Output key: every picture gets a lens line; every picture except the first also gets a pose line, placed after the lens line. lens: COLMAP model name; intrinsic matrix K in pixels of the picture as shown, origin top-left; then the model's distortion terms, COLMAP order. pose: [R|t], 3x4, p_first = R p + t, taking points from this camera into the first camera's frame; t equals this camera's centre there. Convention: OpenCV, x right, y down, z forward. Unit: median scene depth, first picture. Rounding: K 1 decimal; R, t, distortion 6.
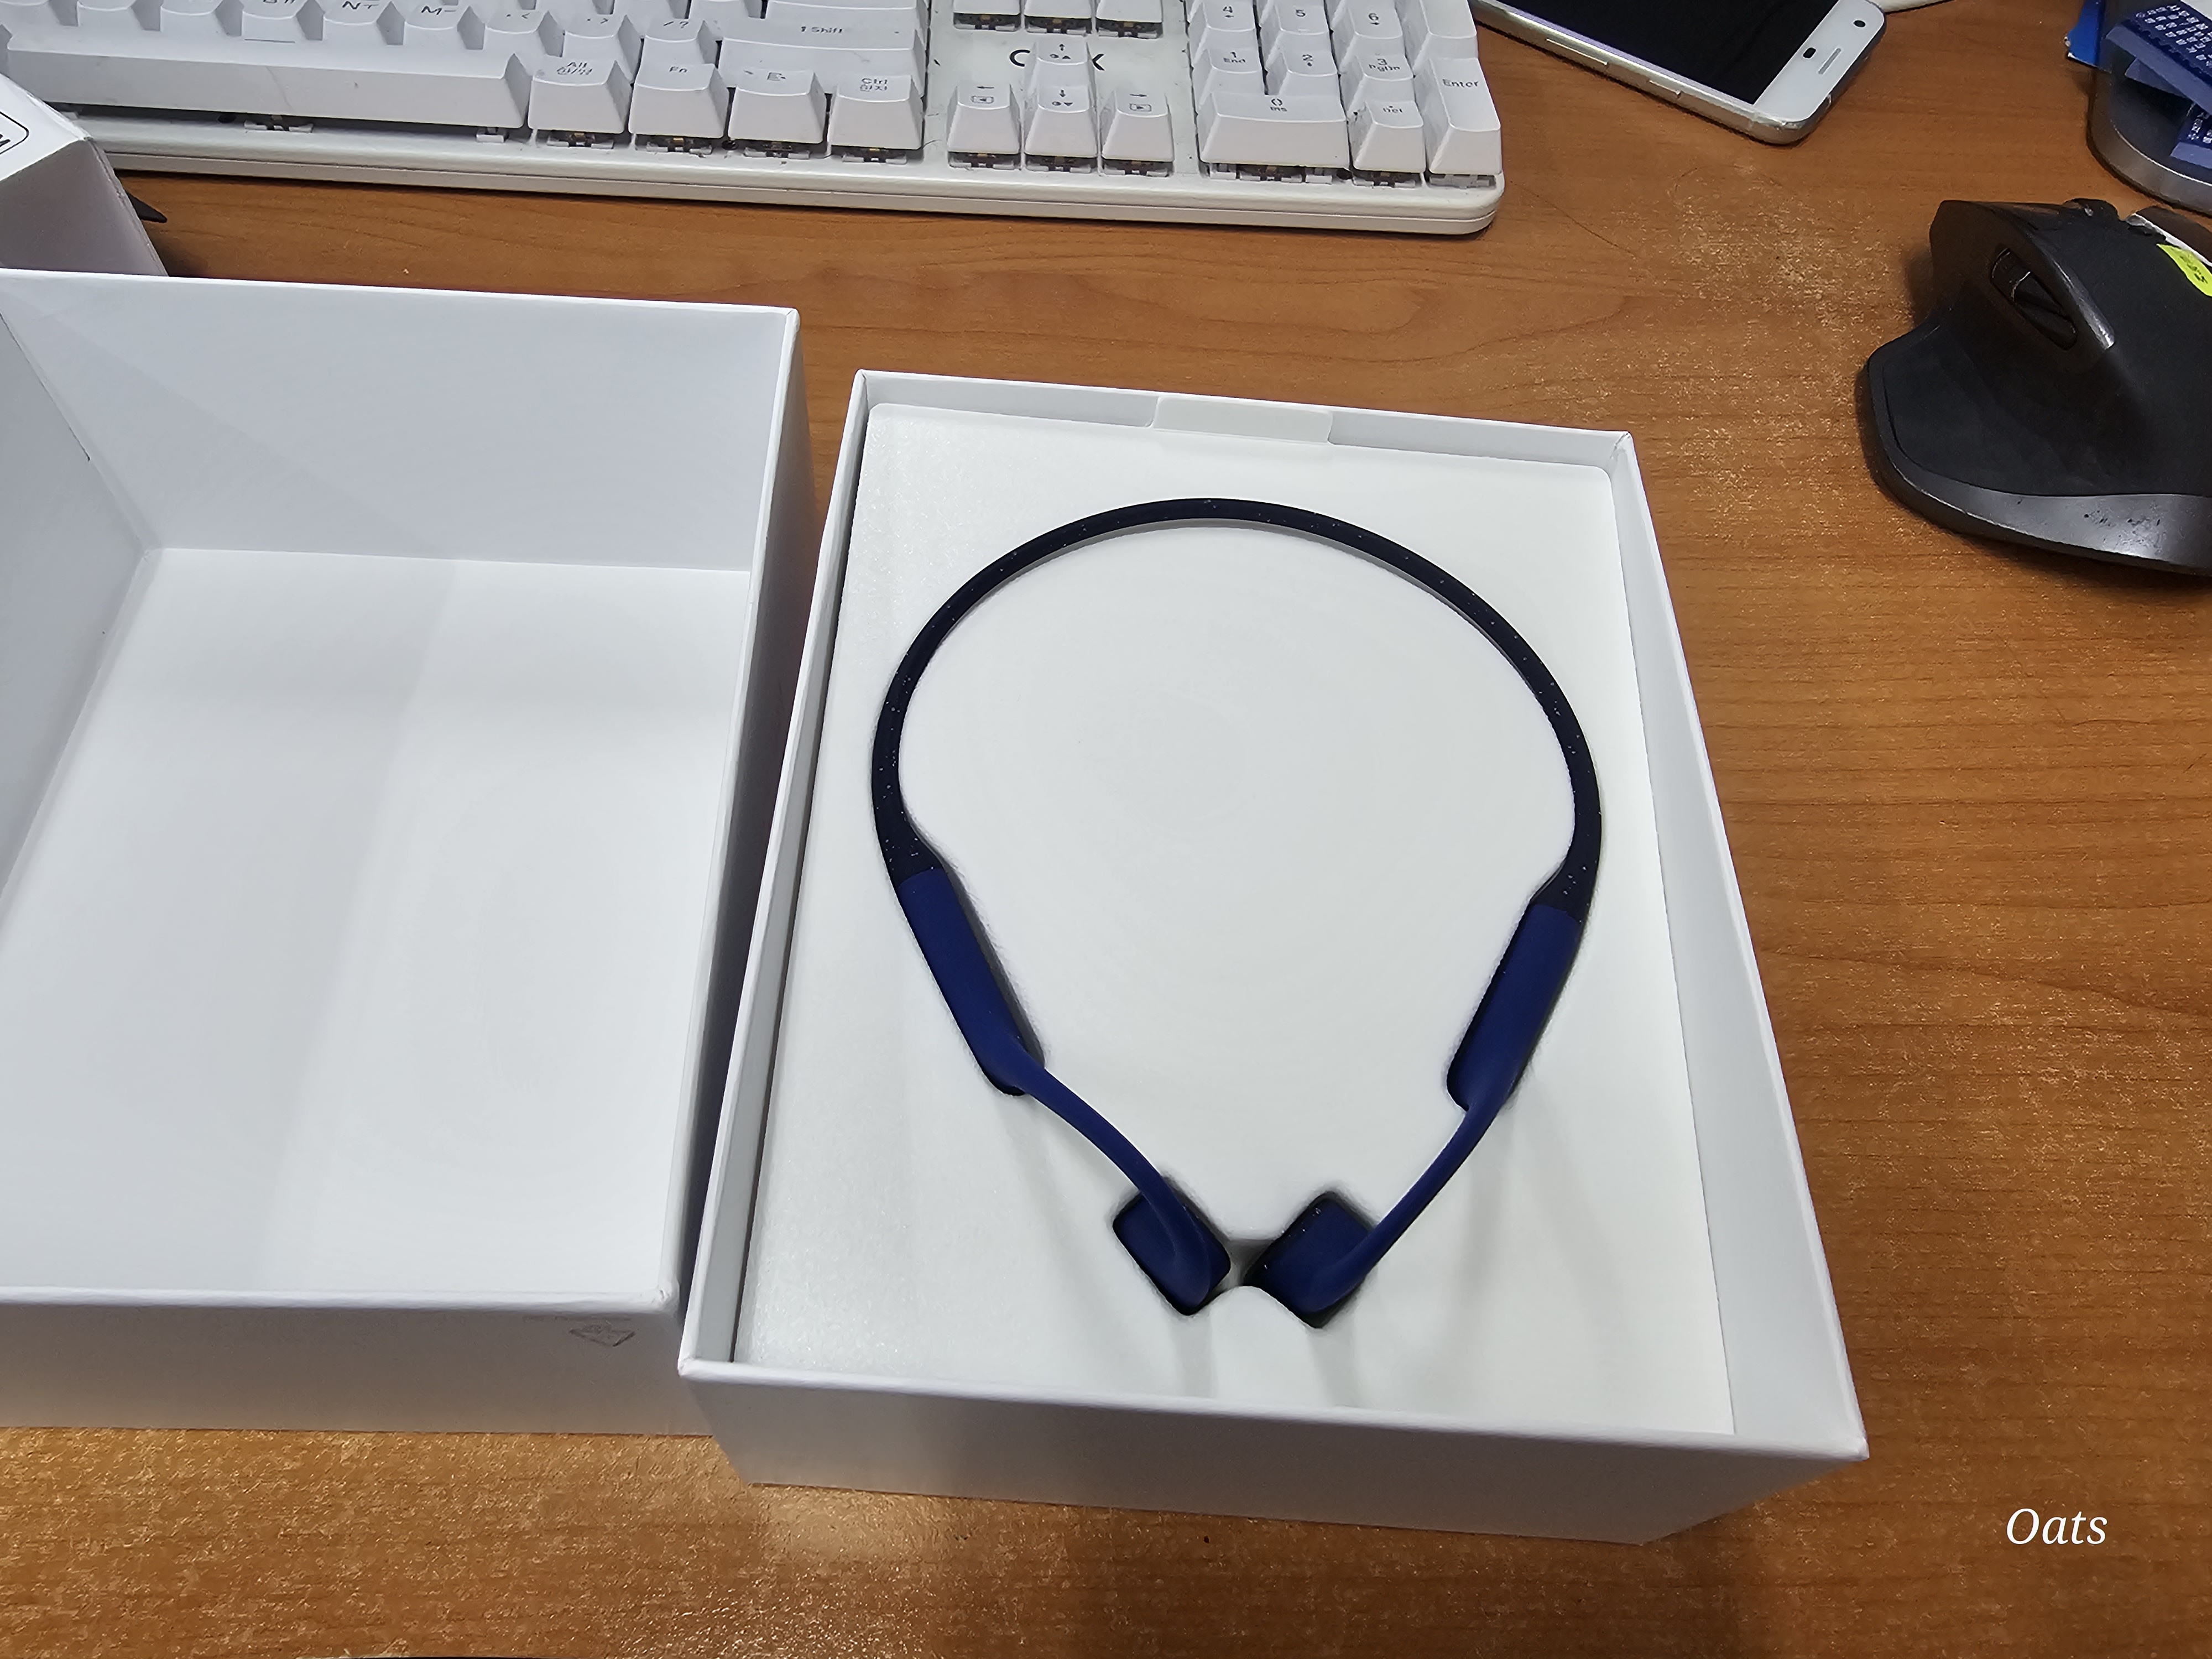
lens RADIAL K [[1494.8, 0, 1049.7], [0, 1494.8, 824.6], [0, 0, 1]] dist [0.002060, -0.004350]
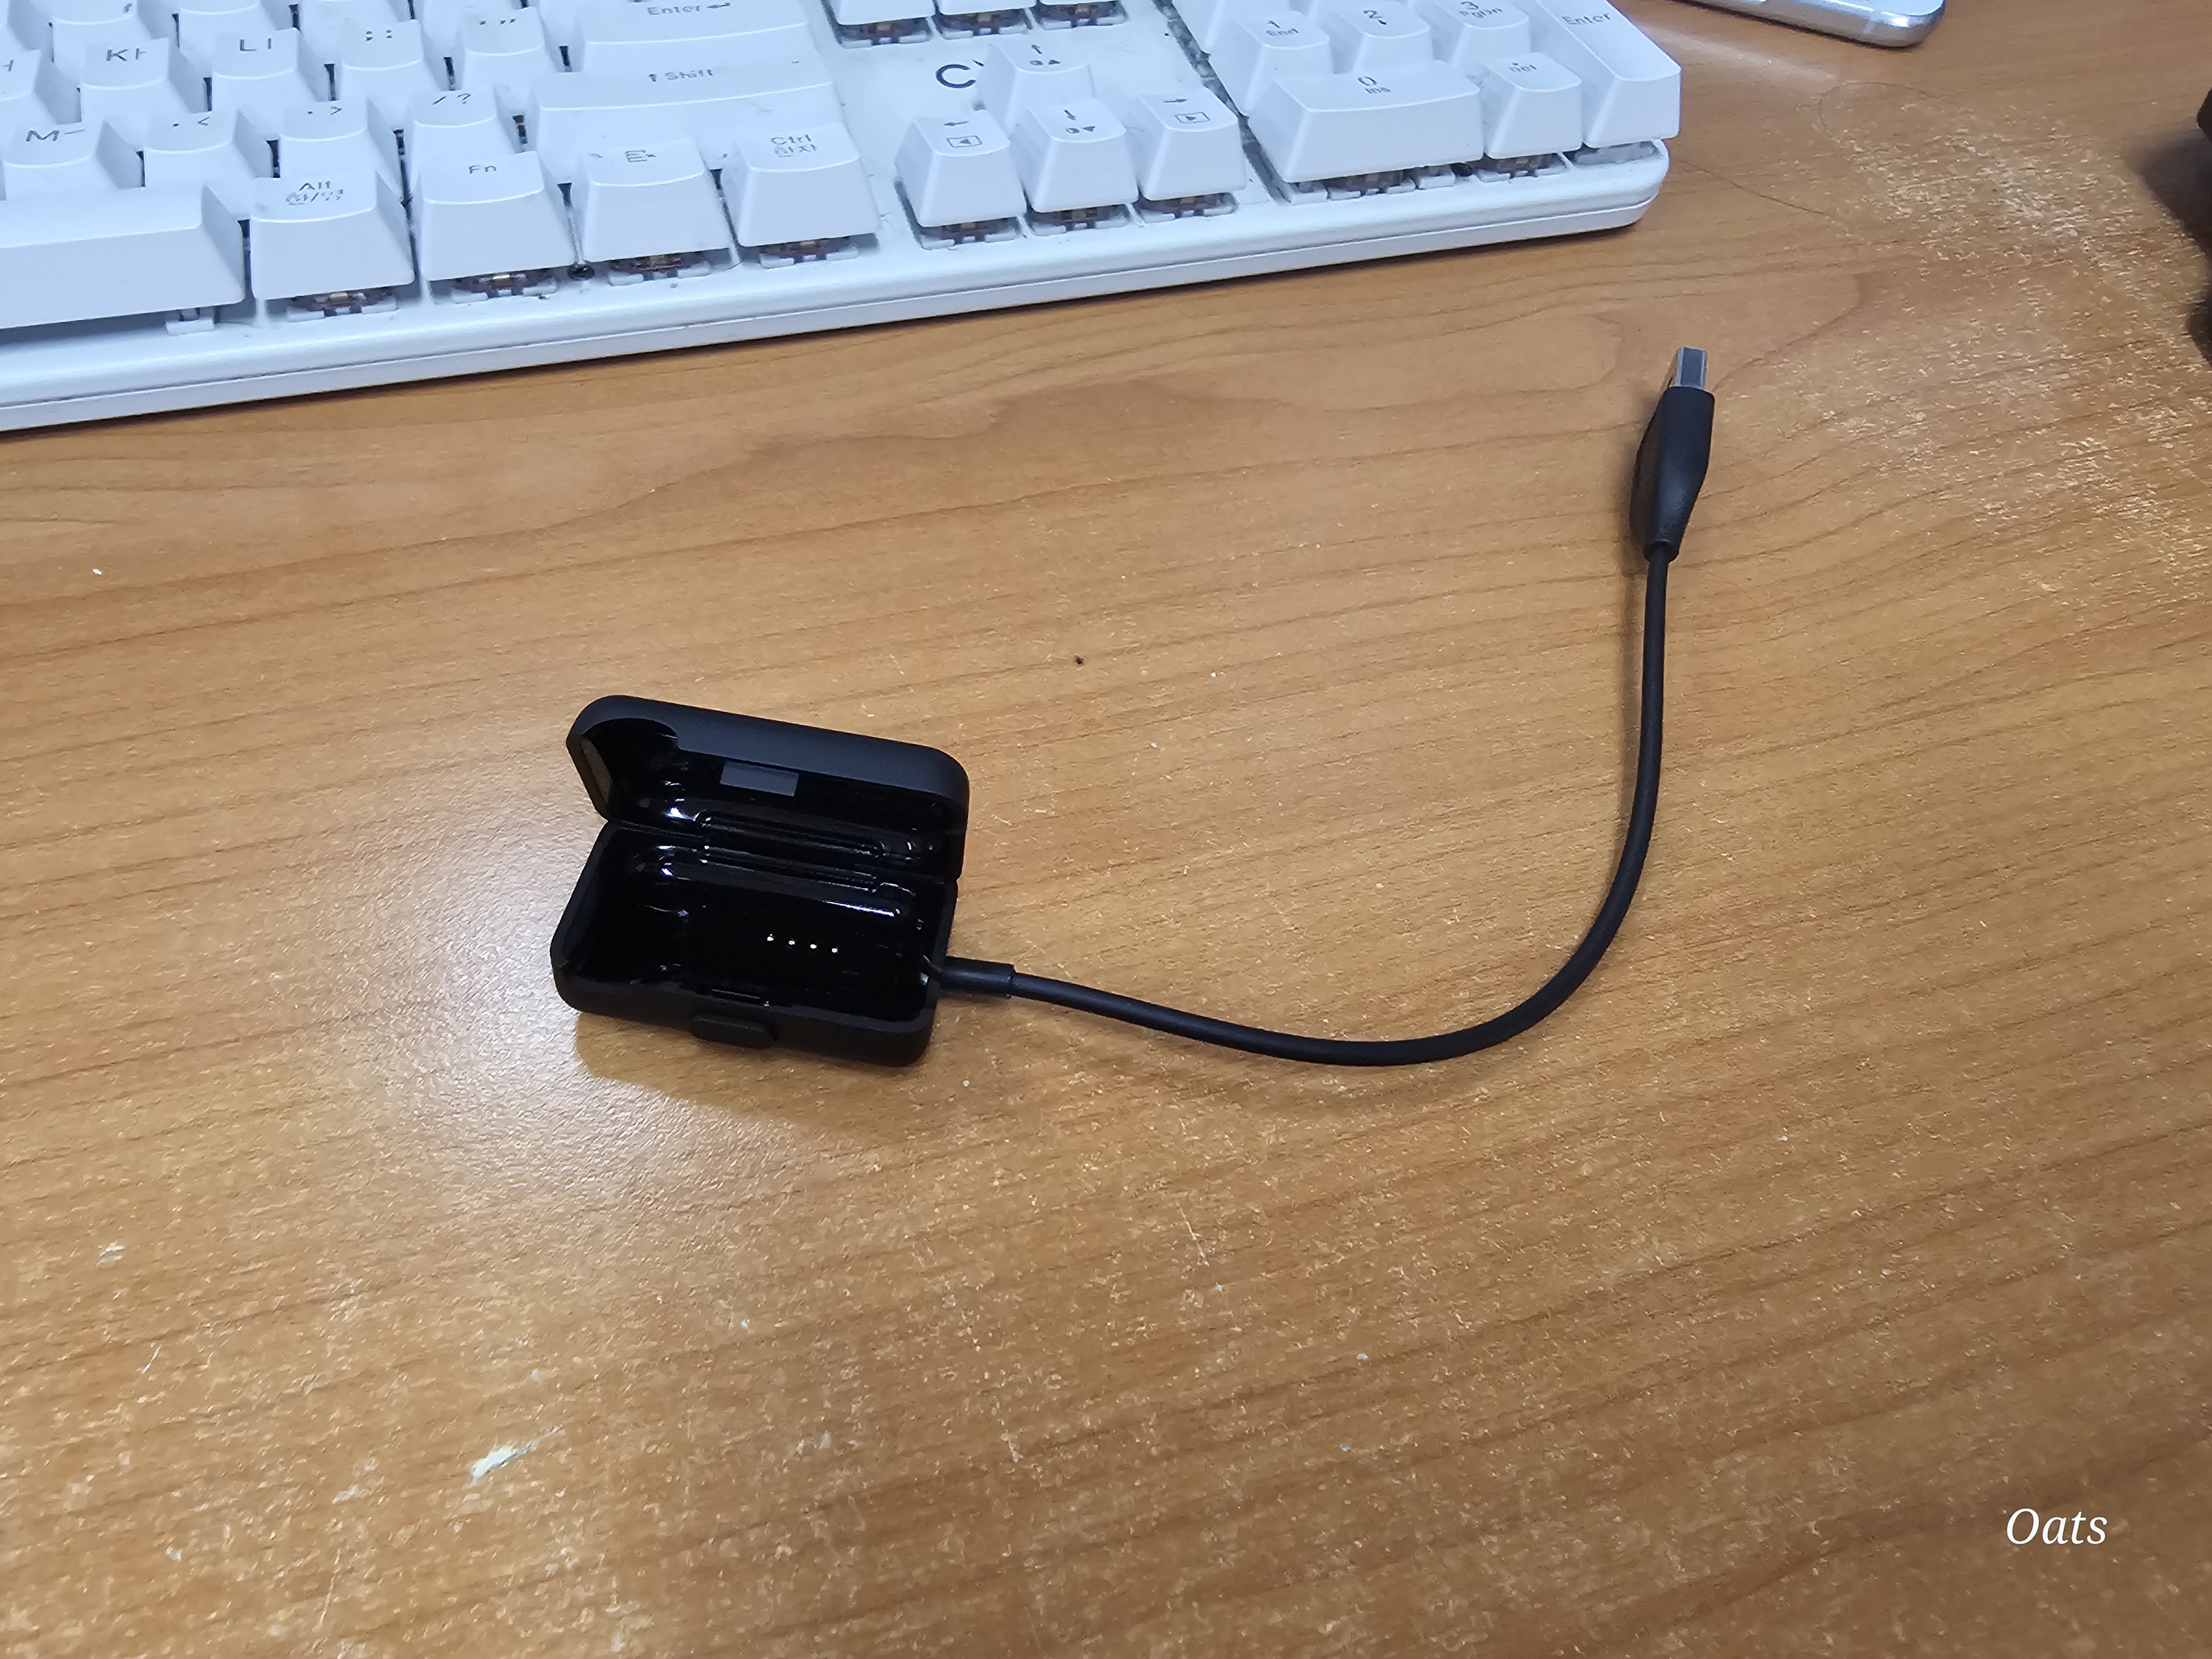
lens RADIAL K [[1515.7, 0, 977.5], [0, 1515.7, 834.2], [0, 0, 1]] dist [-0.000088, -0.002565]
pose [[0.967816, -0.212491, 0.134833, -0.187384], [0.214394, 0.976747, 0.000420, -0.185138], [-0.131787, 0.028501, 0.990868, 0.346059]]
